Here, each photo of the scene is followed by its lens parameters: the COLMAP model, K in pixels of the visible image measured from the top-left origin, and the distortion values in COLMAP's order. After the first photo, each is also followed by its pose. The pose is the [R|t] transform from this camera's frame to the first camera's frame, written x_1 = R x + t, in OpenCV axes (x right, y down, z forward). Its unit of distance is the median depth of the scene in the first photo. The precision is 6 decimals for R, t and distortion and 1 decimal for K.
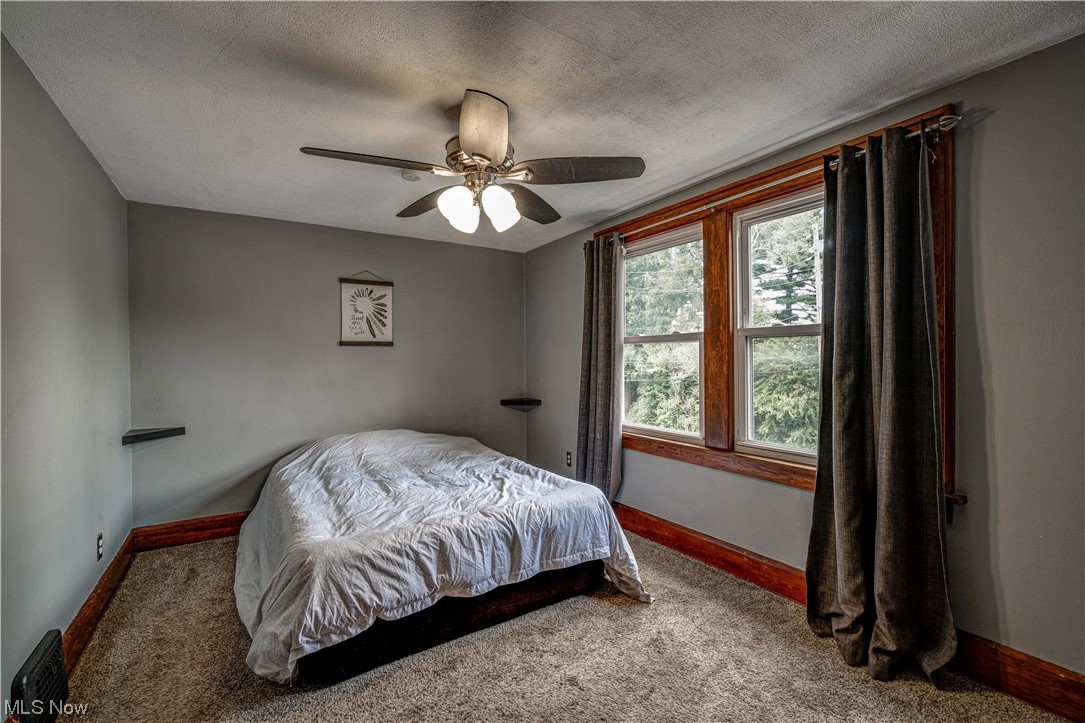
lens RADIAL K [[464.3, 0, 539.5], [0, 464.3, 358.7], [0, 0, 1]] dist [-0.010516, 0.002124]
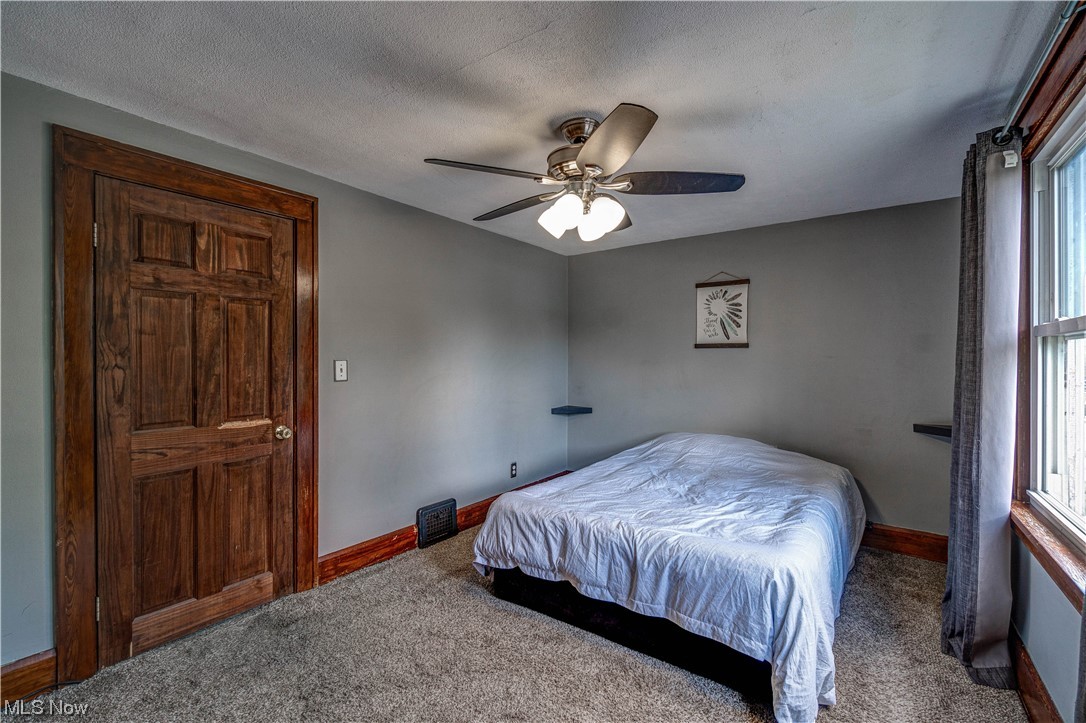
lens RADIAL K [[464.8, 0, 538.0], [0, 464.8, 357.5], [0, 0, 1]] dist [-0.010516, 0.002124]
pose [[0.363603, 0.006107, -0.931534, 0.681083], [-0.008675, 0.999957, 0.003170, -0.012241], [0.931514, 0.006929, 0.363640, 0.467116]]
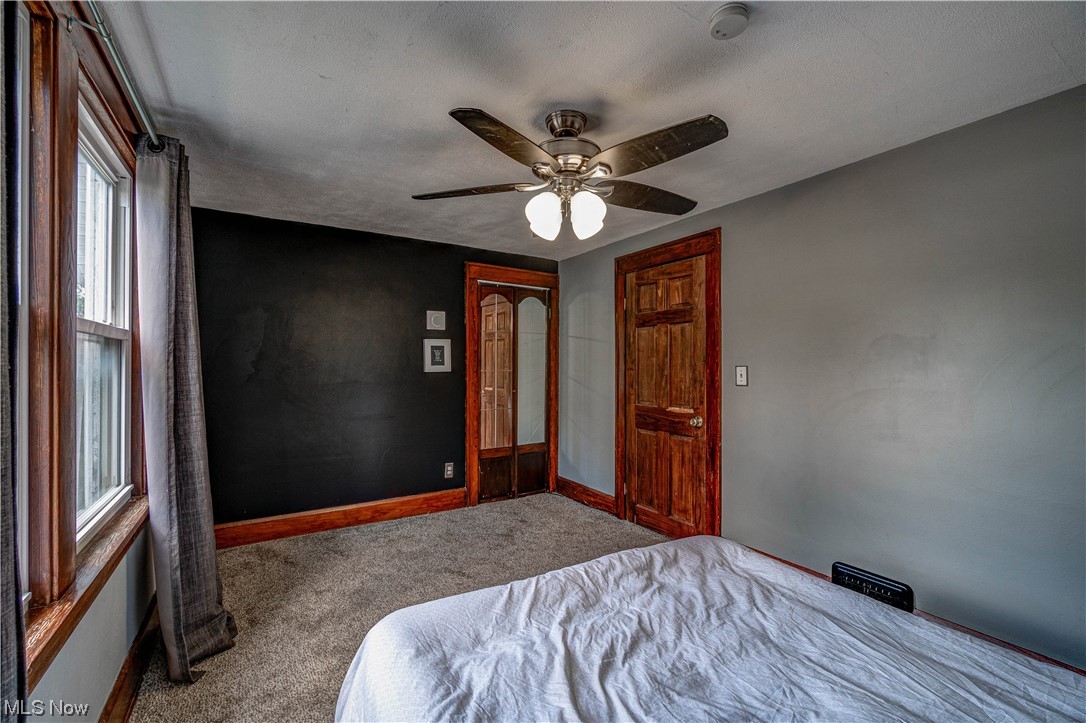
lens RADIAL K [[464.8, 0, 542.2], [0, 464.8, 364.5], [0, 0, 1]] dist [-0.010516, 0.002124]
pose [[-0.999947, 0.002857, 0.009846, -0.057468], [0.002888, 0.999991, 0.003102, -0.007206], [-0.009837, 0.003130, -0.999947, 1.668578]]
